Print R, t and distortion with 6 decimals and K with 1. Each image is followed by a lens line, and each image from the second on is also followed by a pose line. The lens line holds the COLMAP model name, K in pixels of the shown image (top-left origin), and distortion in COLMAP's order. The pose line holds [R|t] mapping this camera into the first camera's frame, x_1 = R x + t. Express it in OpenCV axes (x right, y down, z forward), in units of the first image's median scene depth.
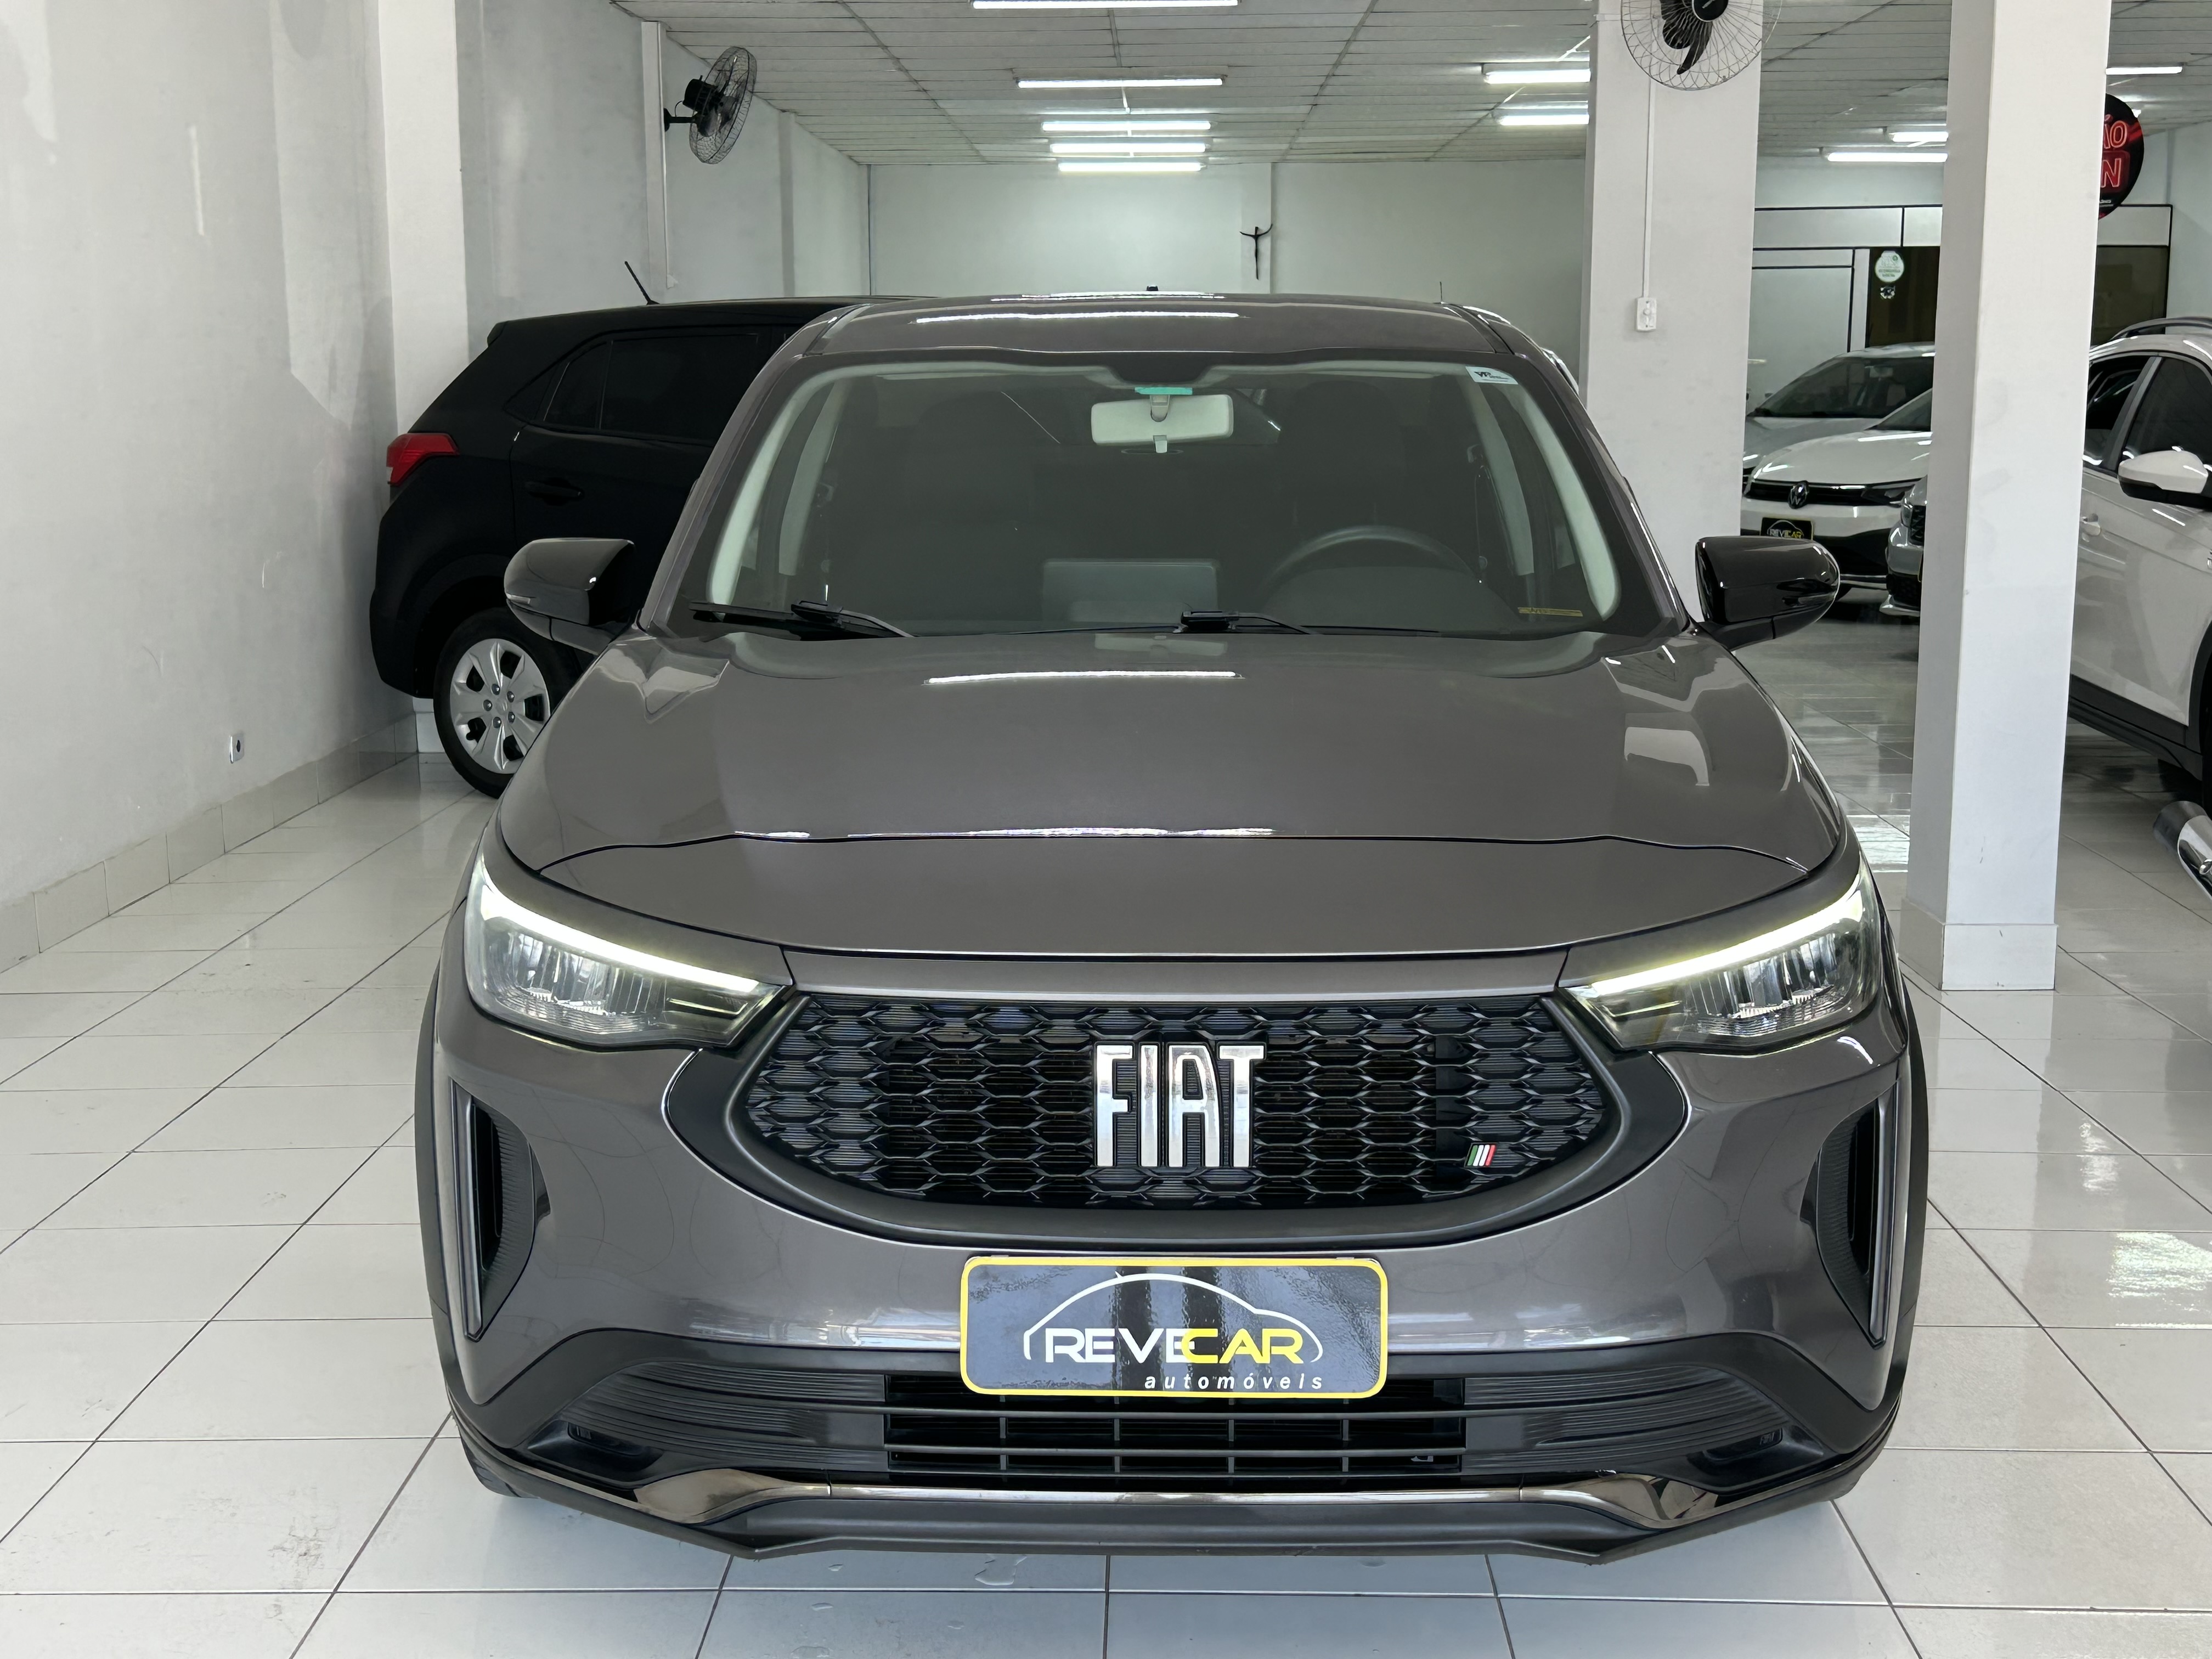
lens RADIAL K [[2791.1, 0, 1106.0], [0, 2791.1, 829.5], [0, 0, 1]] dist [0.043746, -0.019952]
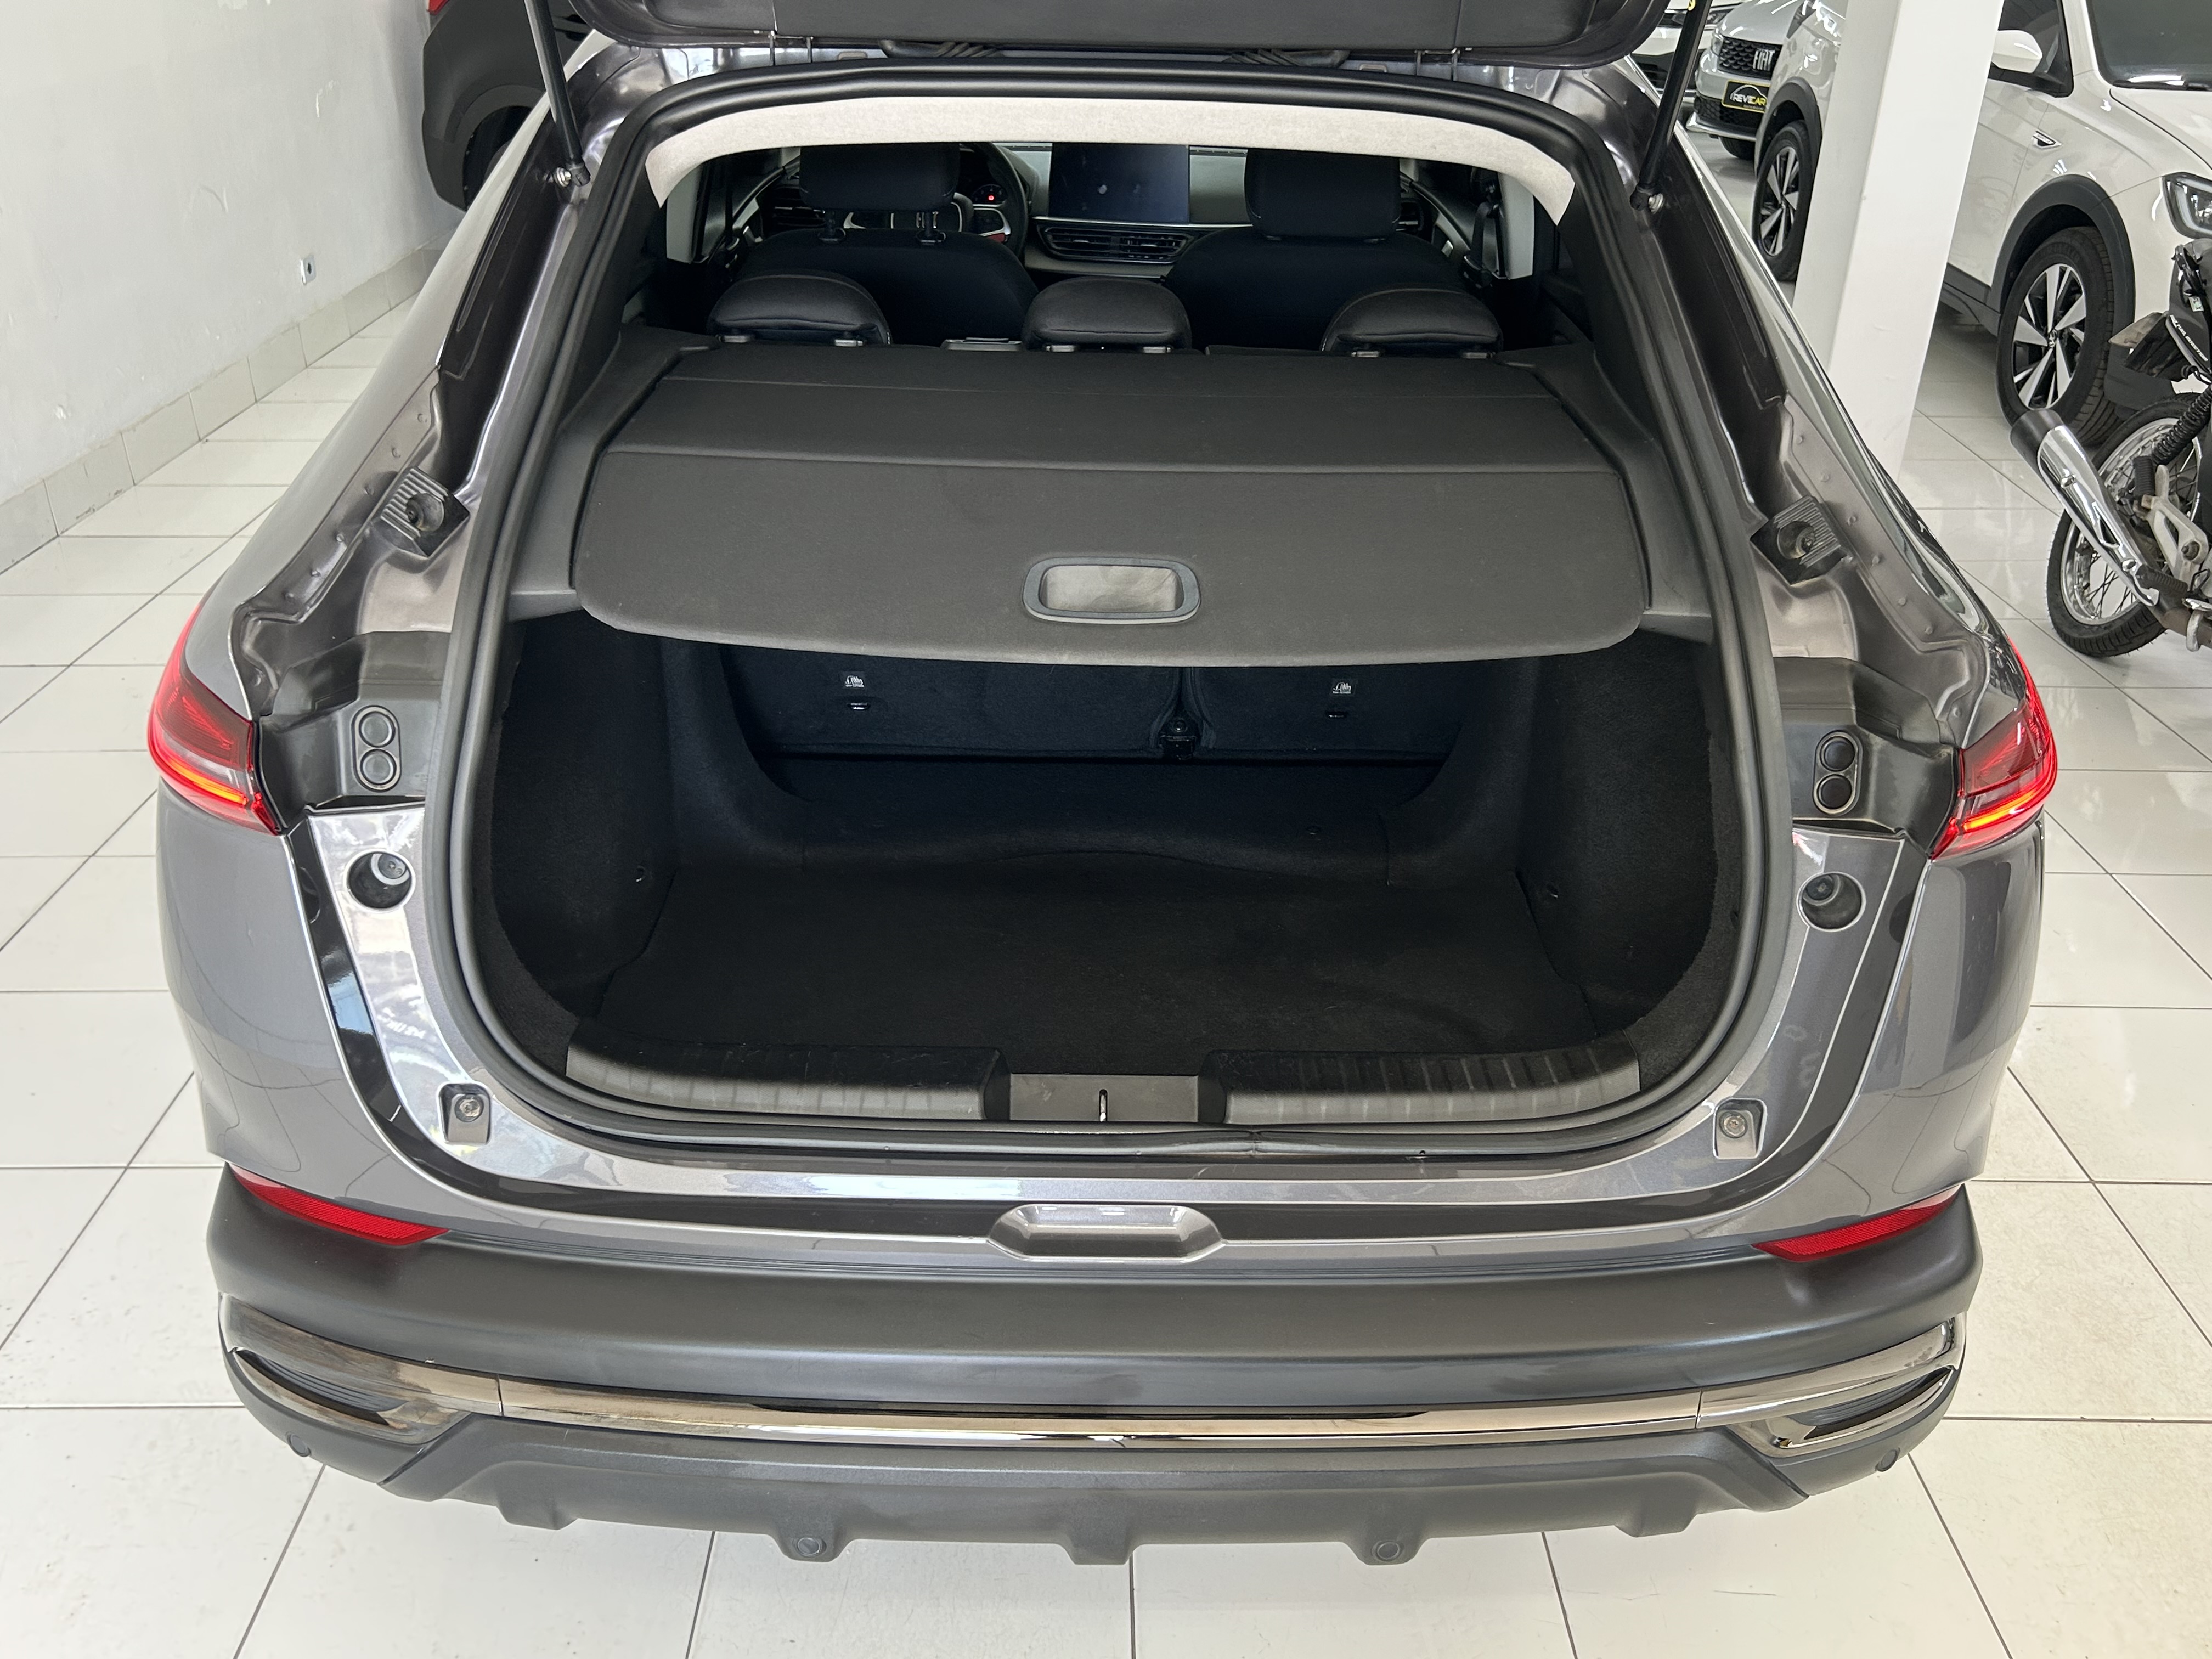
lens RADIAL K [[1922.6, 0, 1107.2], [0, 1922.6, 842.9], [0, 0, 1]] dist [0.032695, -0.065288]
pose [[0.999136, 0.005151, 0.041238, -0.044386], [-0.017634, 0.951078, 0.308446, -0.162682], [-0.037632, -0.308907, 0.950347, 0.486191]]
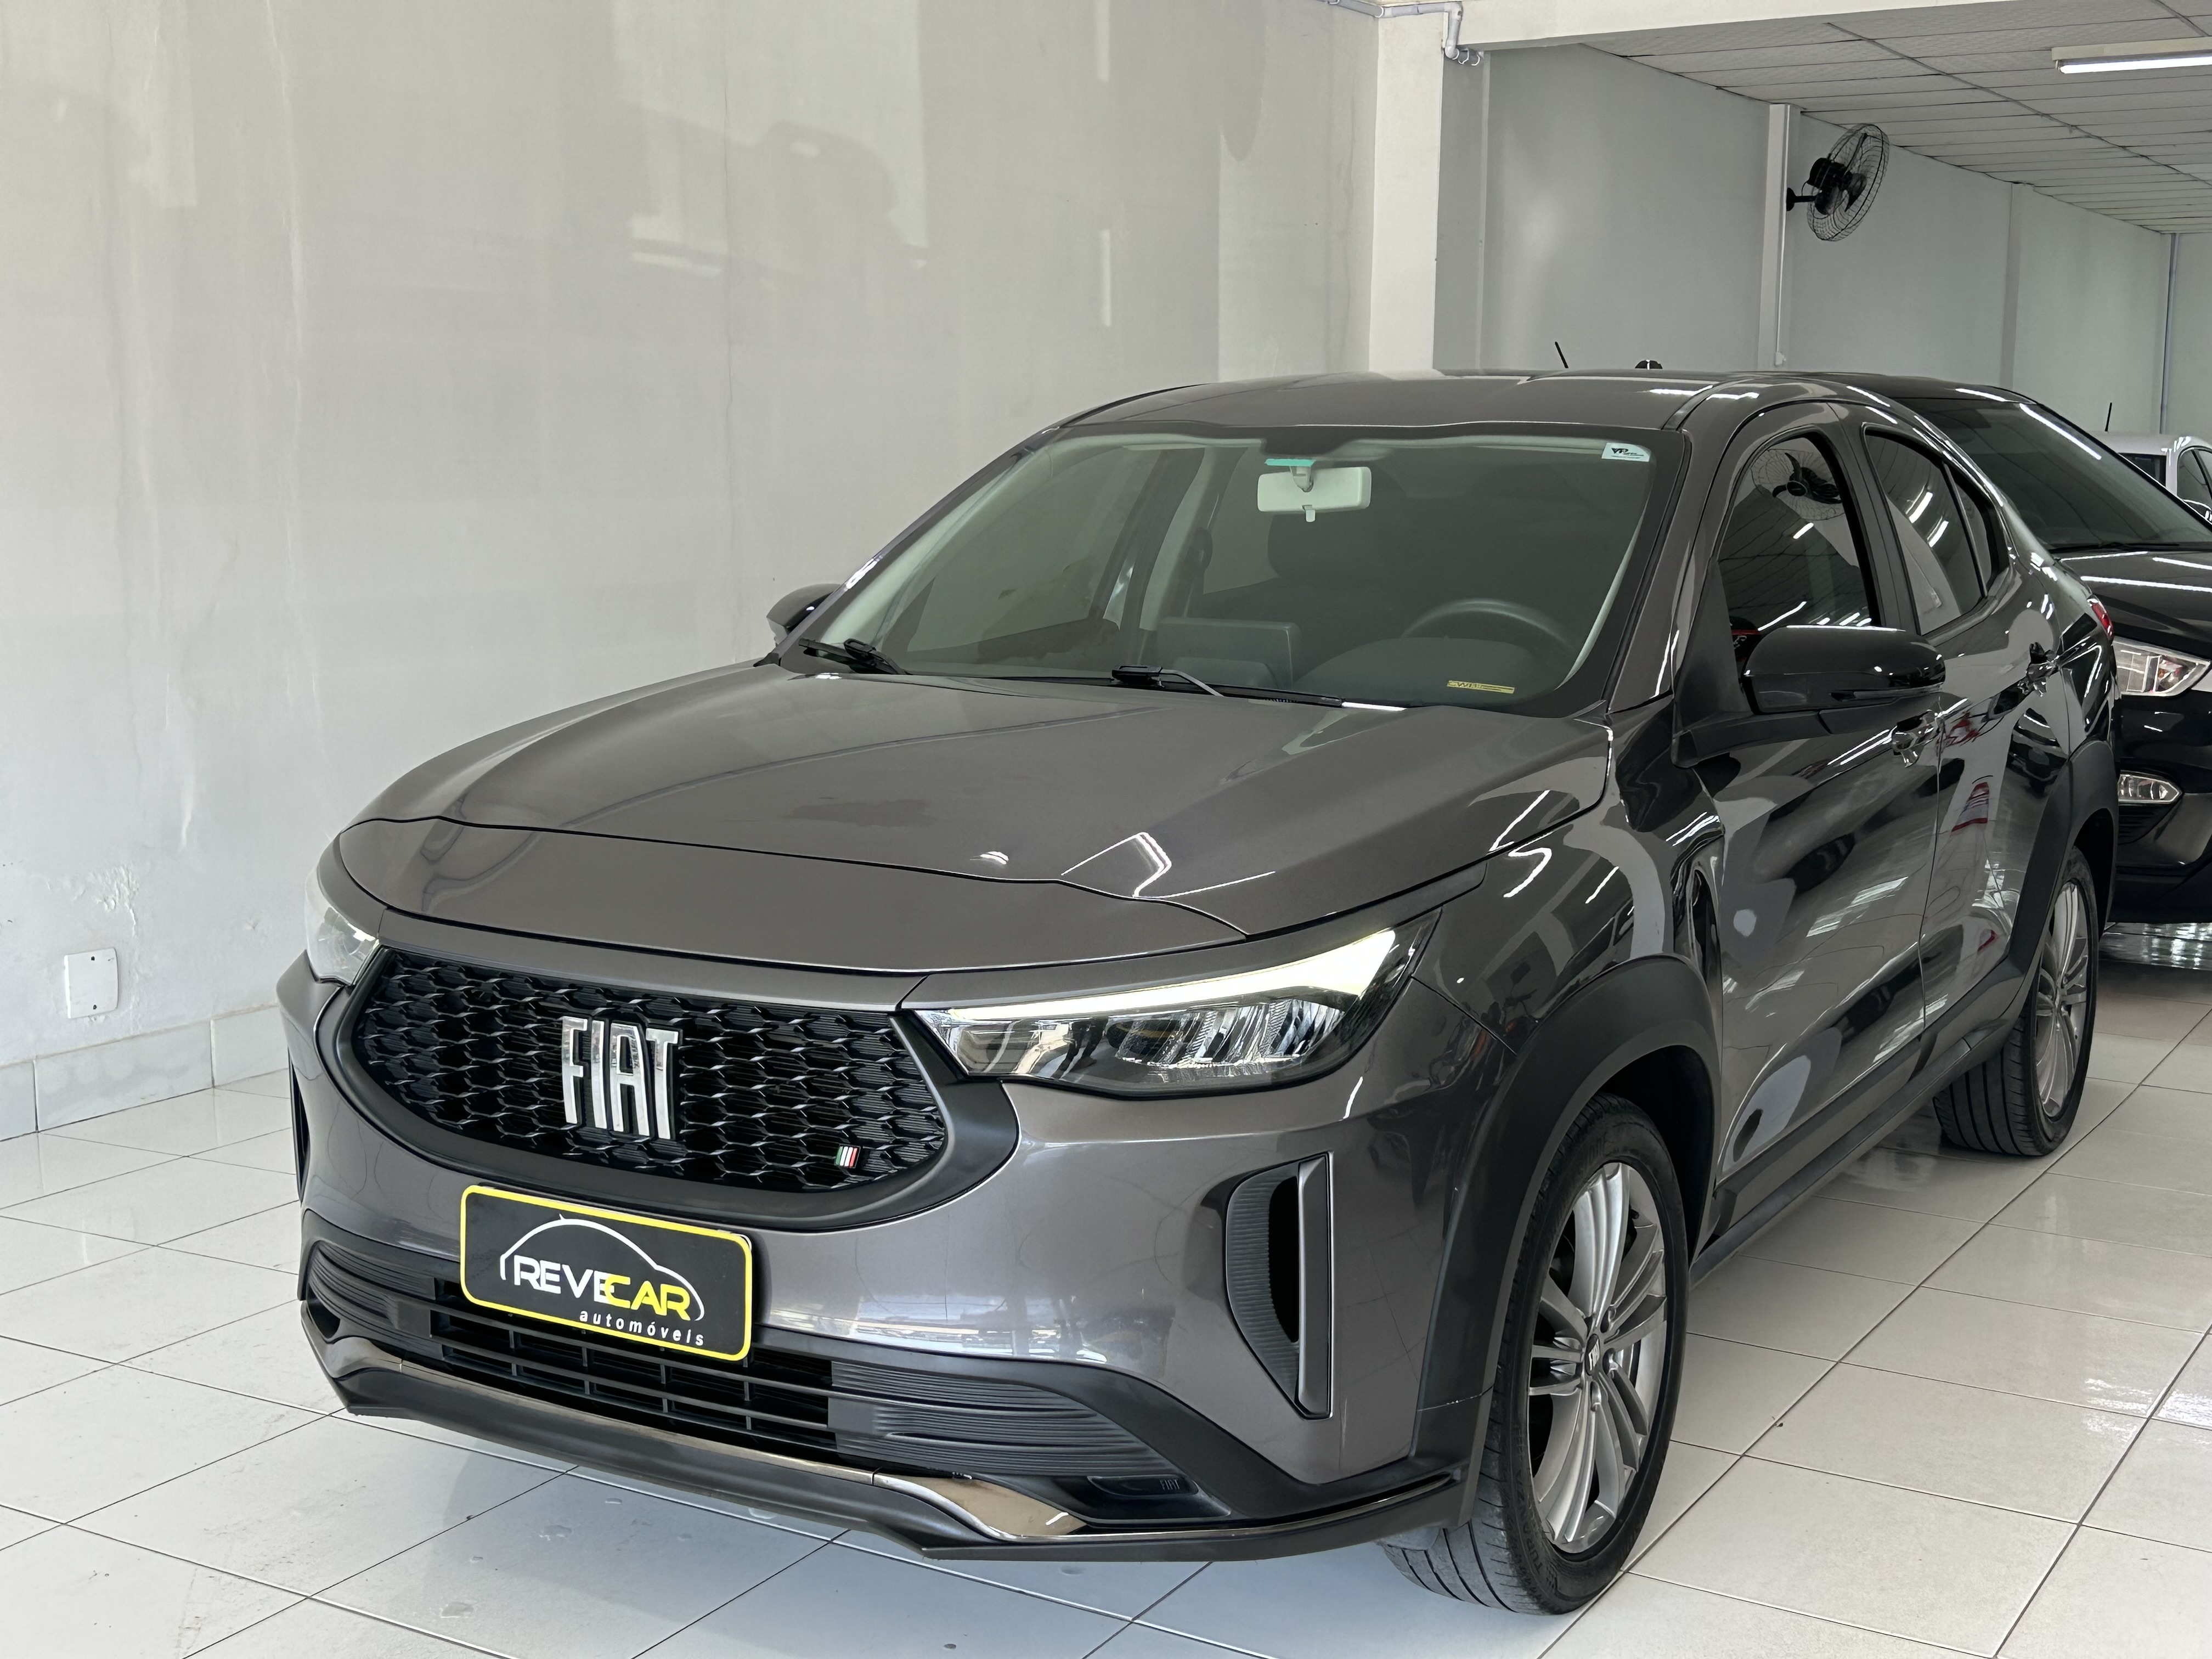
lens RADIAL K [[2791.1, 0, 1106.0], [0, 2791.1, 829.5], [0, 0, 1]] dist [0.043746, -0.019952]
pose [[0.869343, 0.075180, -0.488457, 0.745913], [-0.088917, 0.996027, -0.004952, -0.013747], [0.486144, 0.047737, 0.872574, 0.095656]]
